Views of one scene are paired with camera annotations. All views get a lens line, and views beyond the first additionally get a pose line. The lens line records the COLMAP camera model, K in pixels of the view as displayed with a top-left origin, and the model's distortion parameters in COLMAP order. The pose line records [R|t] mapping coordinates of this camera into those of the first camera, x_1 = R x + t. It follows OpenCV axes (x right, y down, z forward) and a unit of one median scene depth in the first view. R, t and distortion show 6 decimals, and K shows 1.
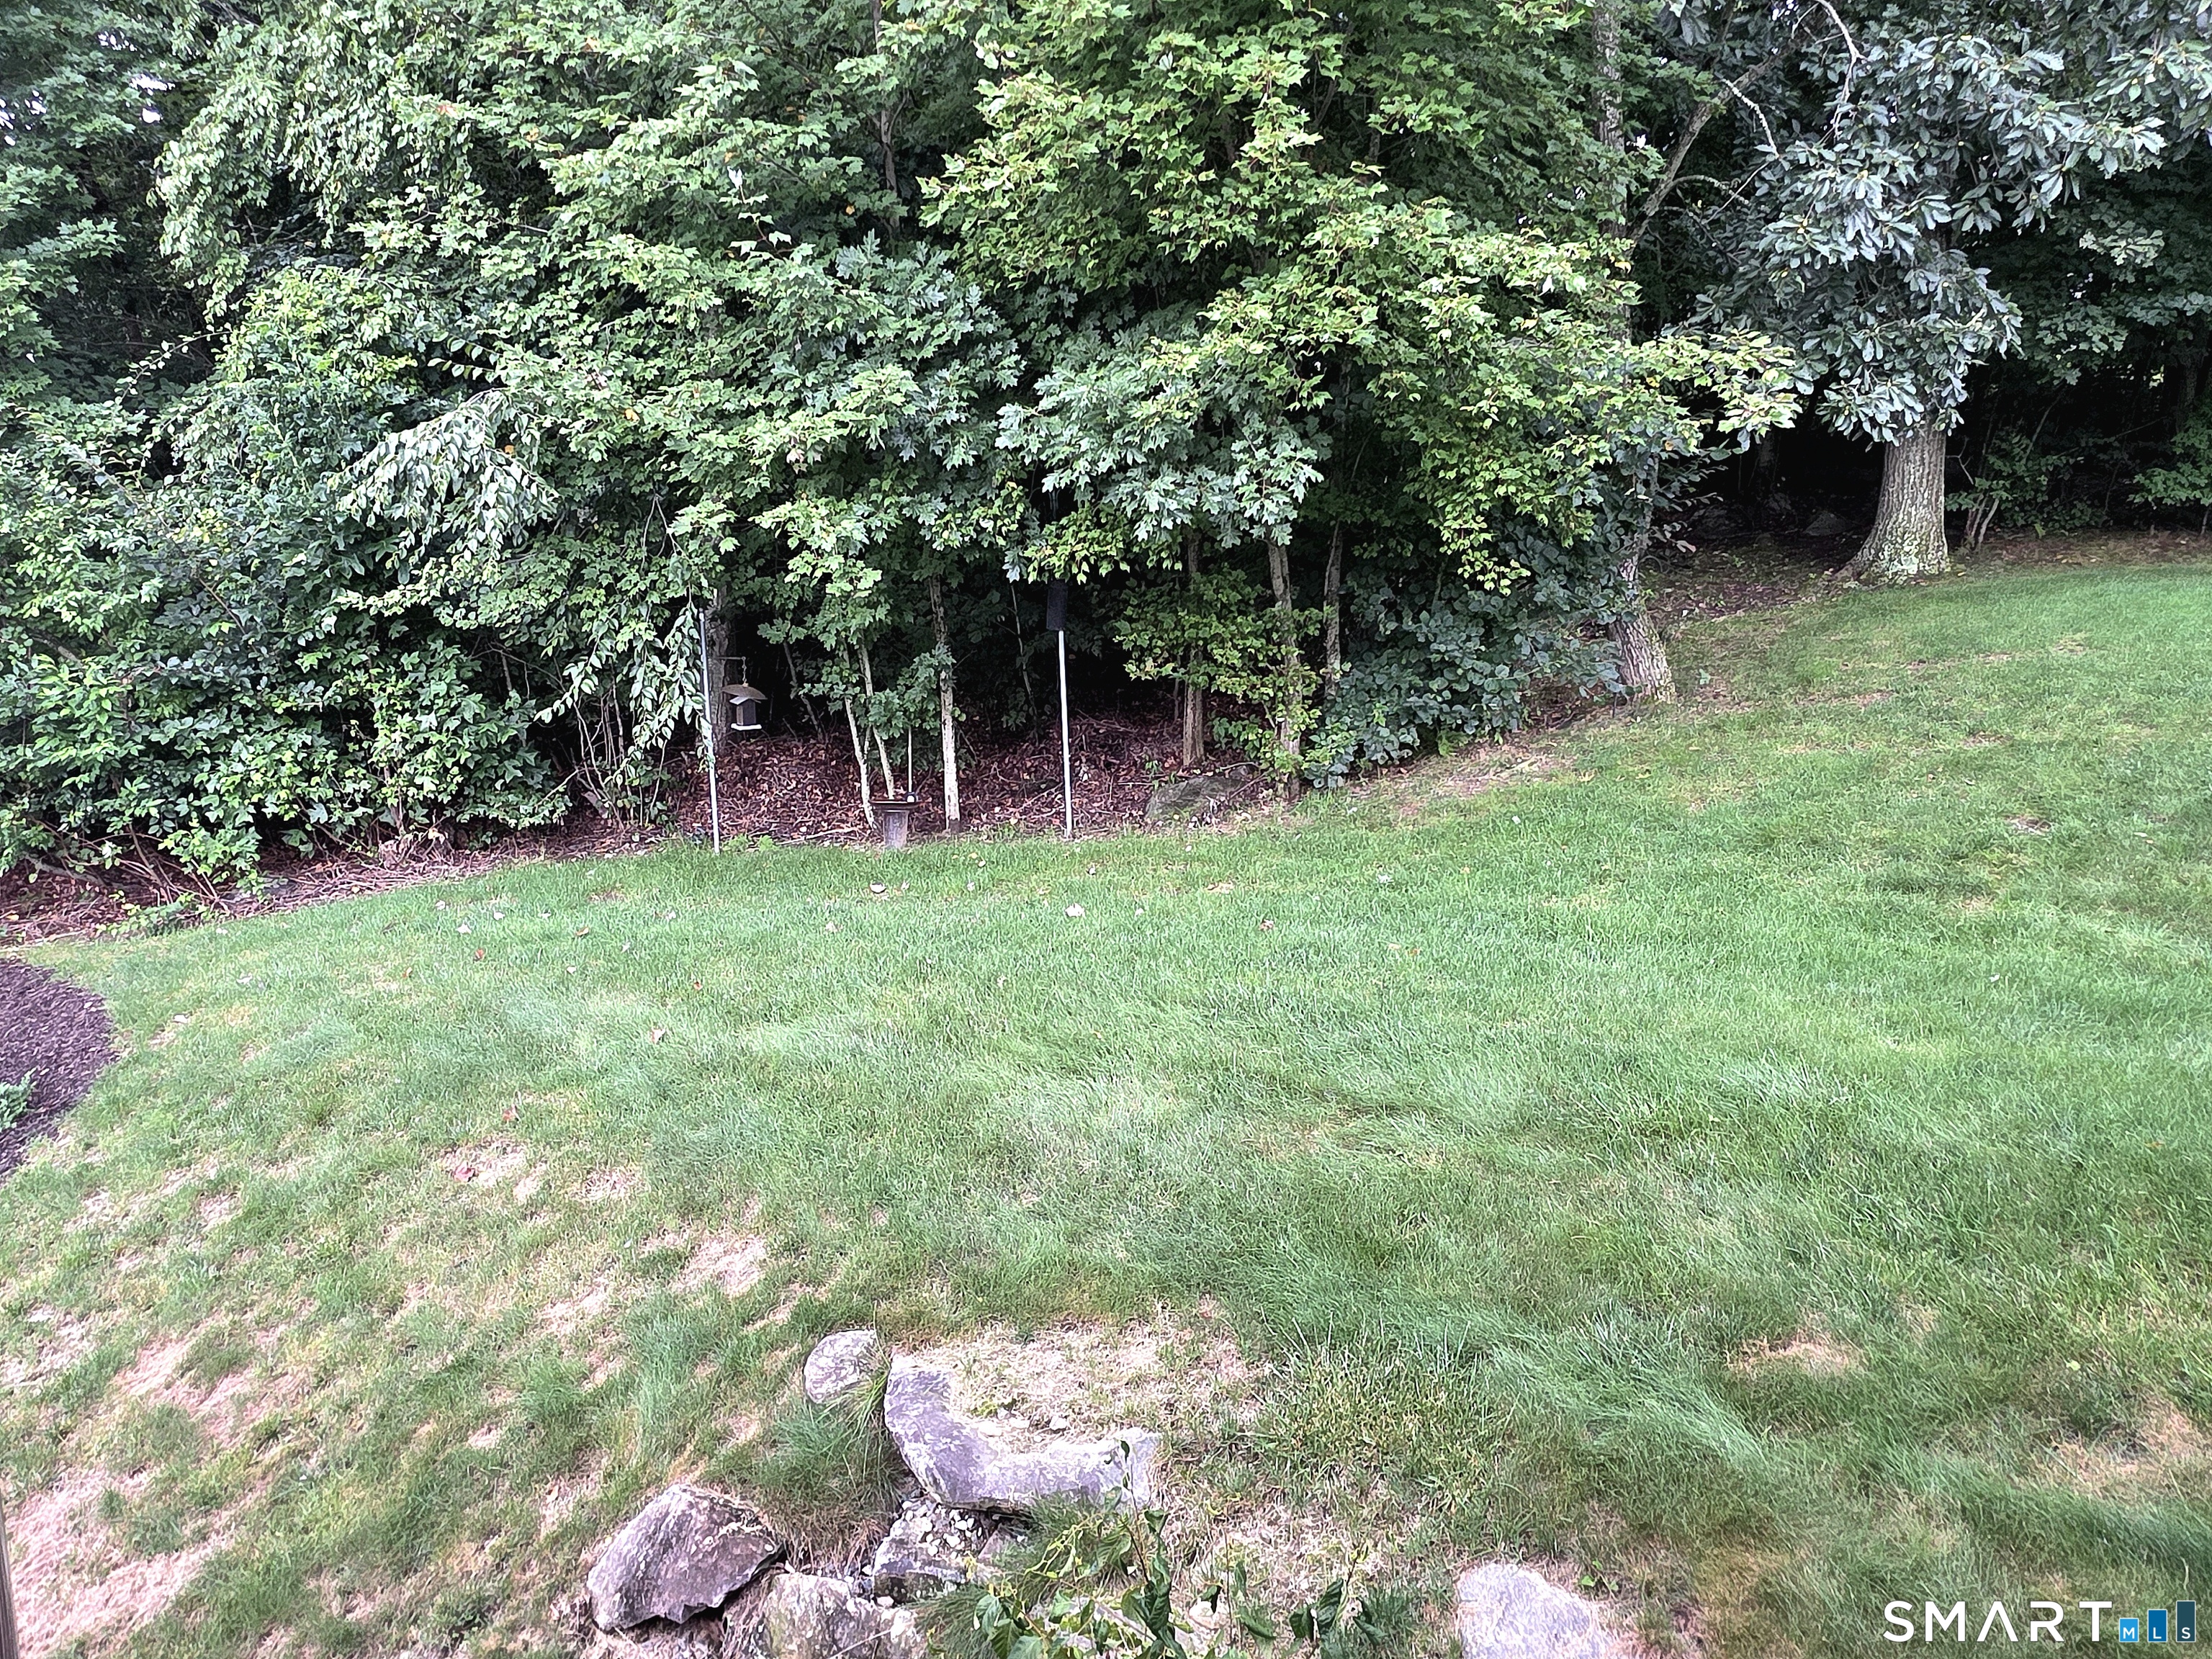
lens RADIAL K [[1414.4, 0, 1106.8], [0, 1414.4, 829.6], [0, 0, 1]] dist [-0.006984, -0.002413]
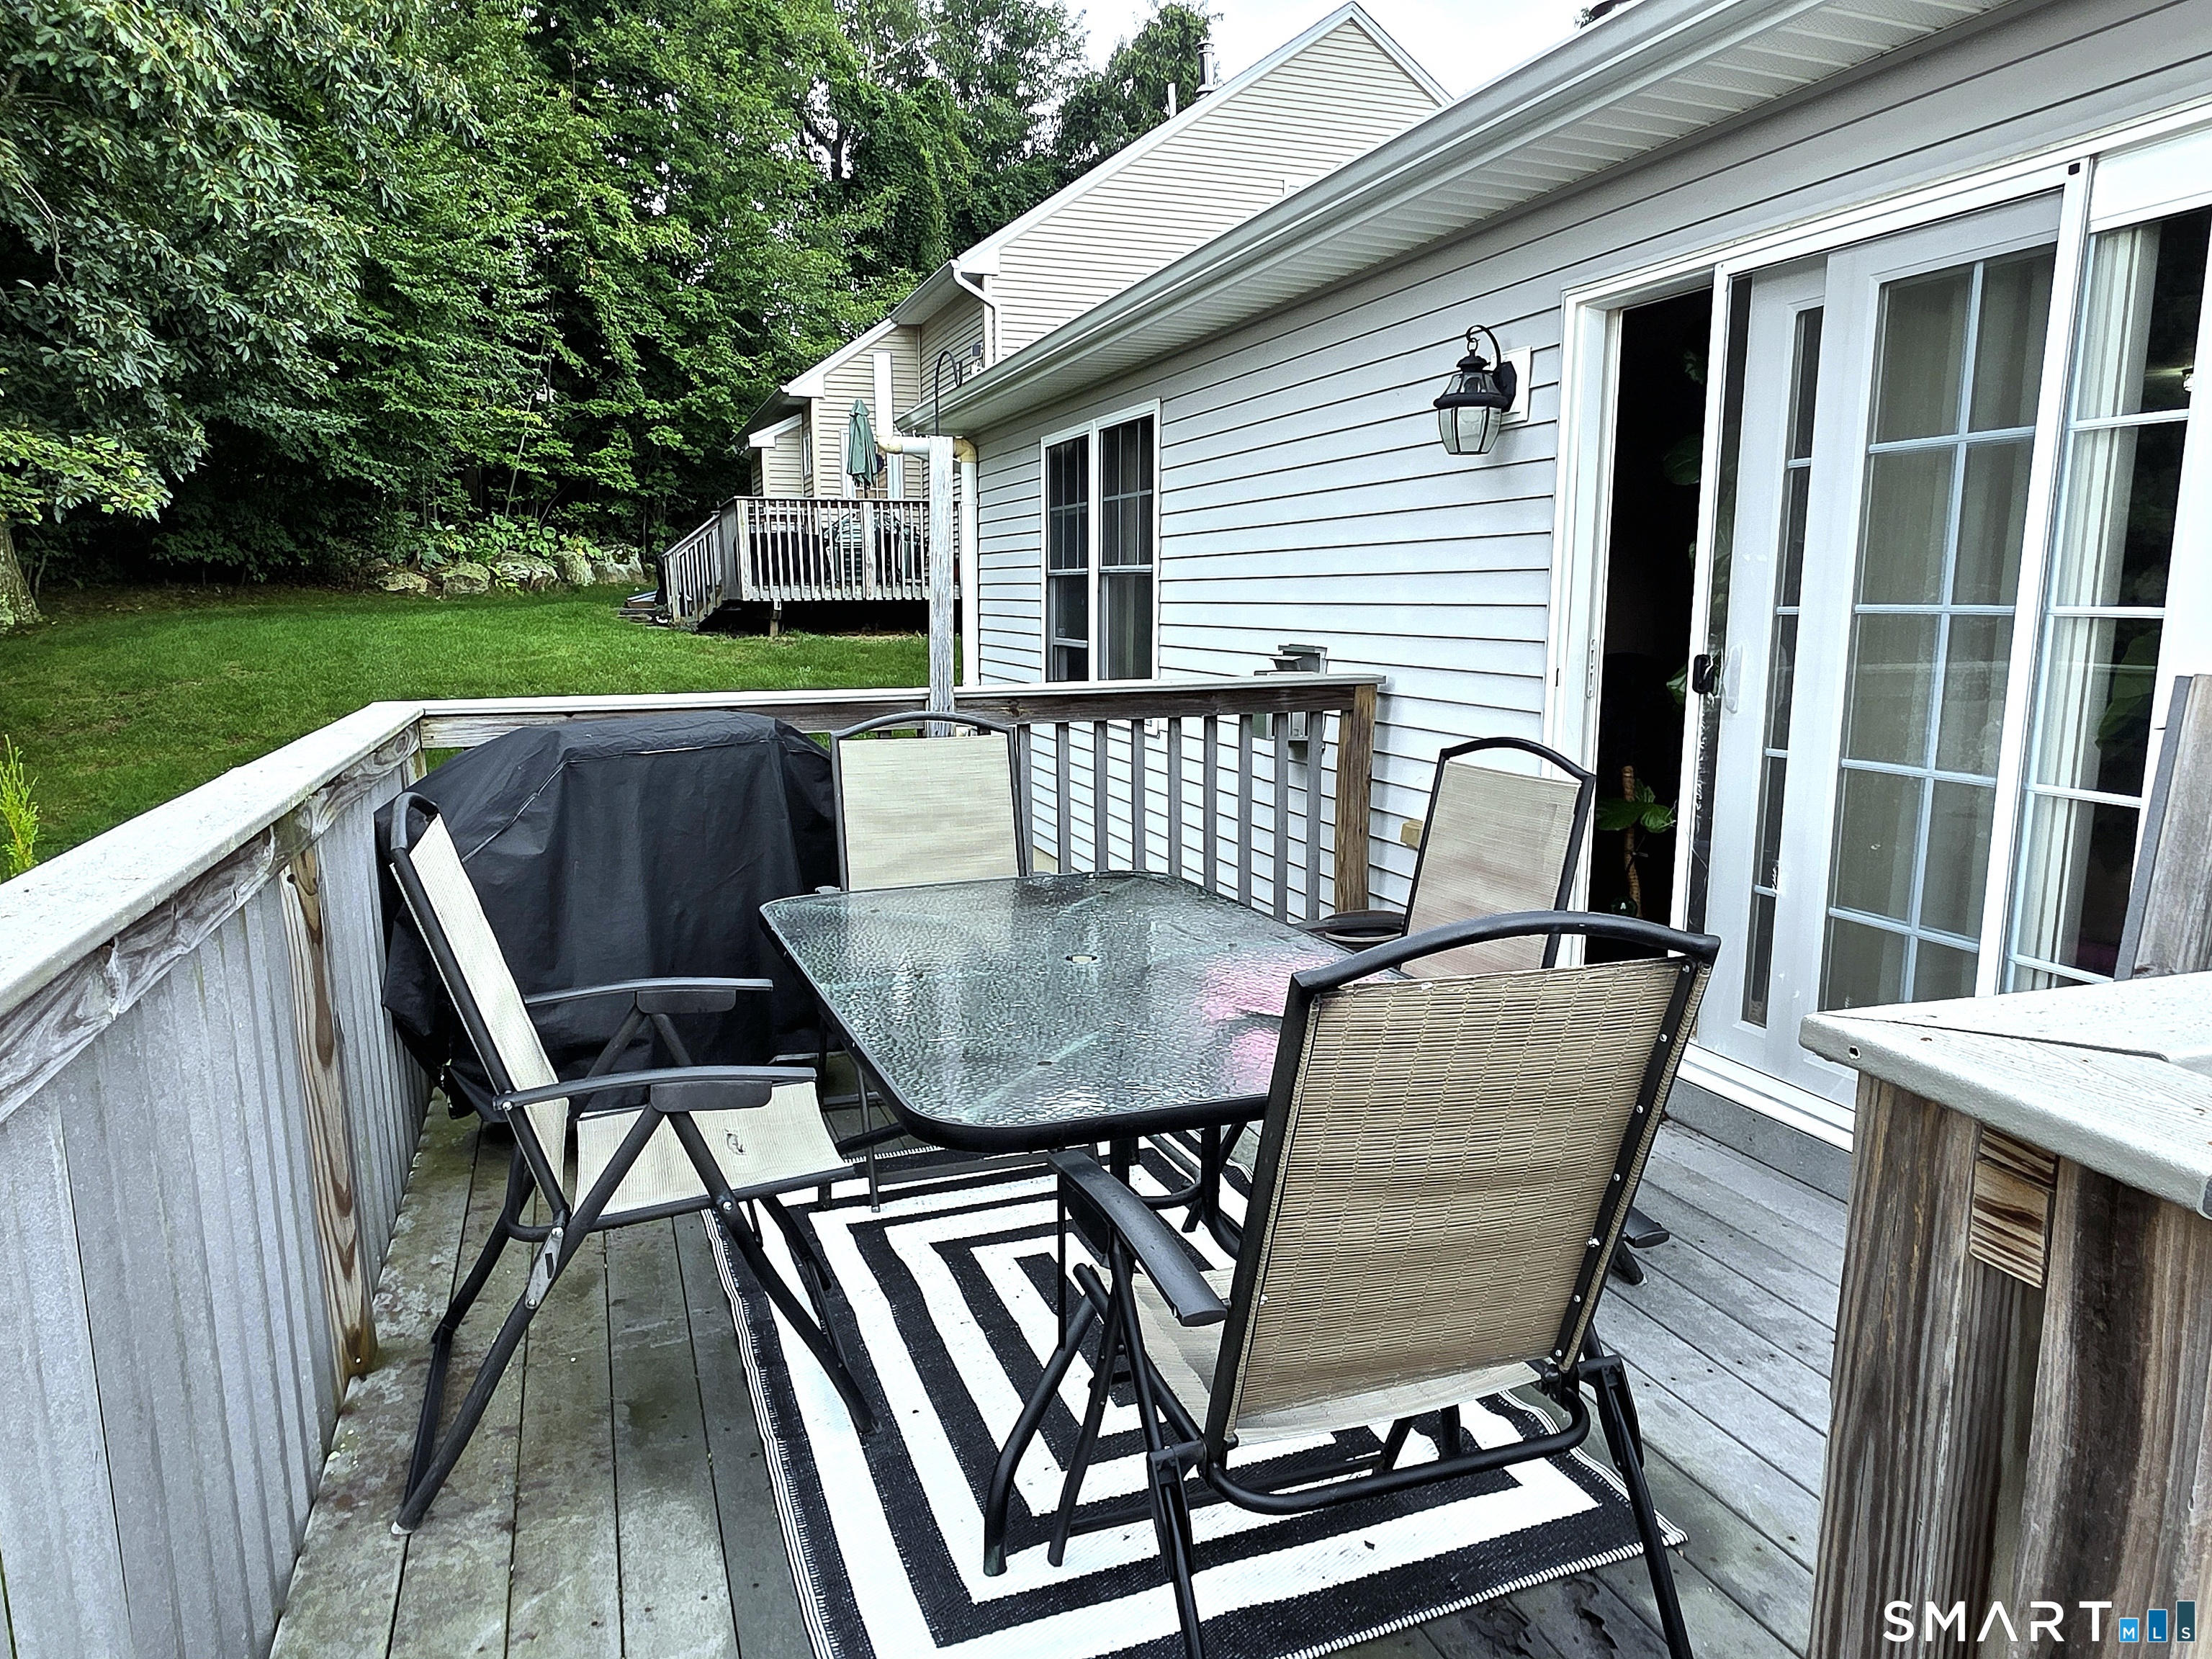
lens RADIAL K [[1414.4, 0, 1104.6], [0, 1414.4, 831.7], [0, 0, 1]] dist [-0.006984, -0.002413]
pose [[0.253153, -0.175808, 0.951318, -0.553922], [0.208003, 0.970242, 0.123954, 0.032672], [-0.944801, 0.166498, 0.282188, -0.172768]]
